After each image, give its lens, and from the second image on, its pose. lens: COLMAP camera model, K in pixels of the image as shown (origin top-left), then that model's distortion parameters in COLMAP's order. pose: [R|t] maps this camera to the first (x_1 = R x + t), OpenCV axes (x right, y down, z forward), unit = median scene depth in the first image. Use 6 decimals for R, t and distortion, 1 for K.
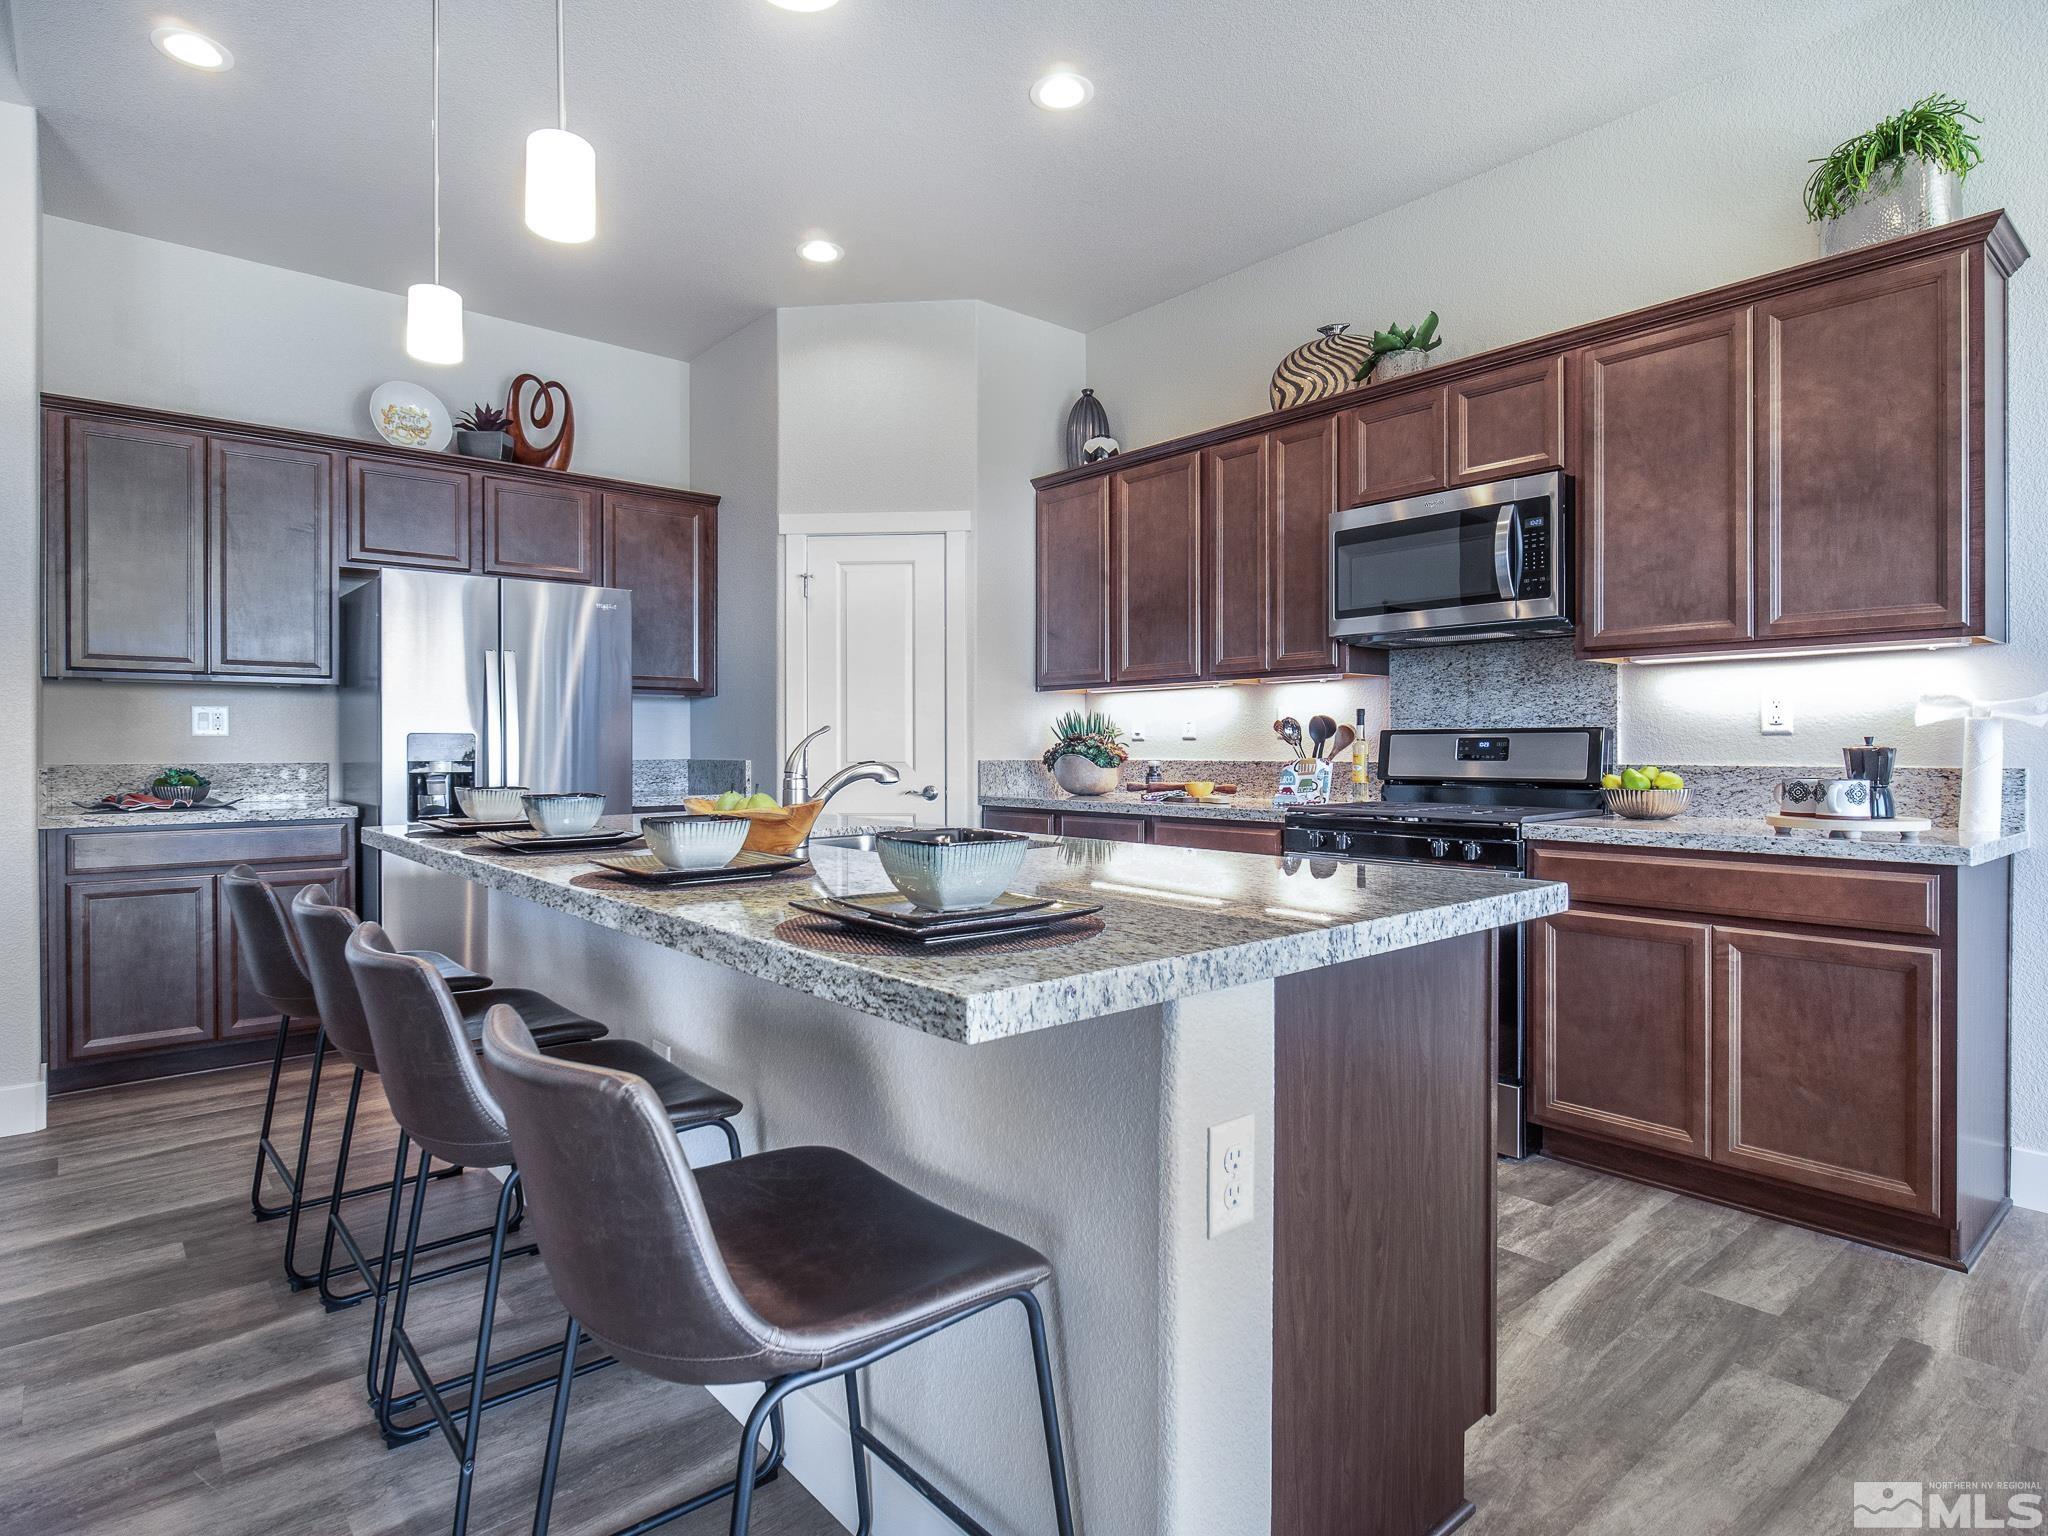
lens RADIAL K [[1126.4, 0, 1019.3], [0, 1126.4, 754.7], [0, 0, 1]] dist [-0.003909, -0.001079]
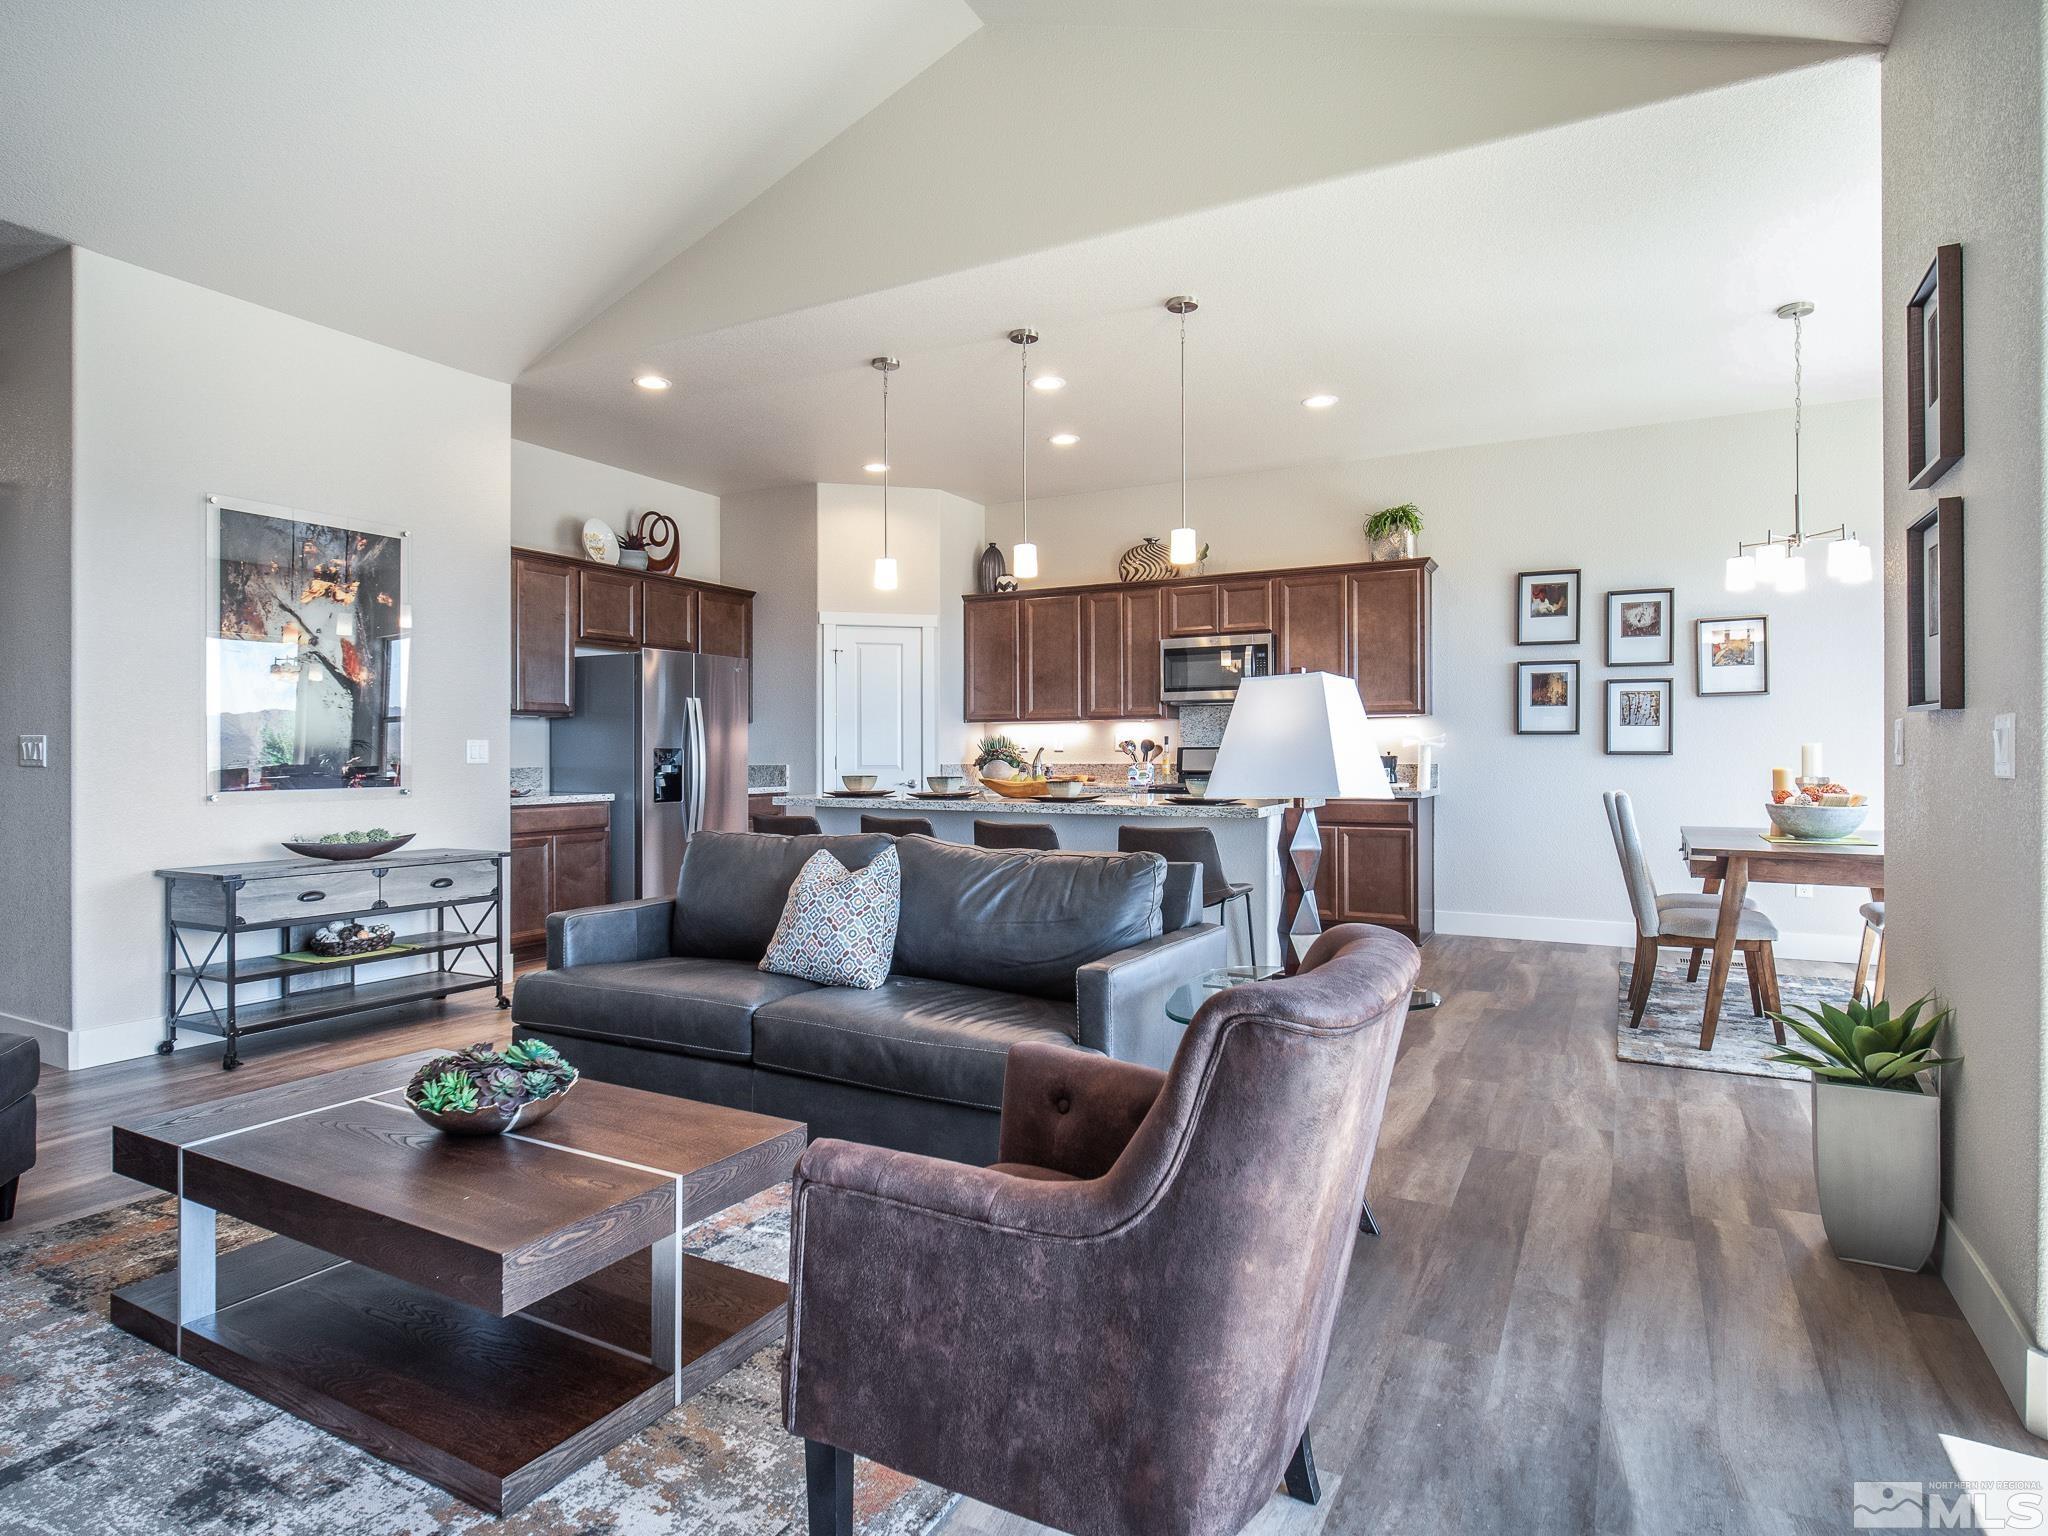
lens RADIAL K [[1126.4, 0, 1018.7], [0, 1126.4, 760.7], [0, 0, 1]] dist [-0.003909, -0.001079]
pose [[0.932403, -0.002338, 0.361413, -0.641597], [0.004256, 0.999981, -0.004512, 0.009590], [-0.361395, 0.005745, 0.932395, -0.729010]]
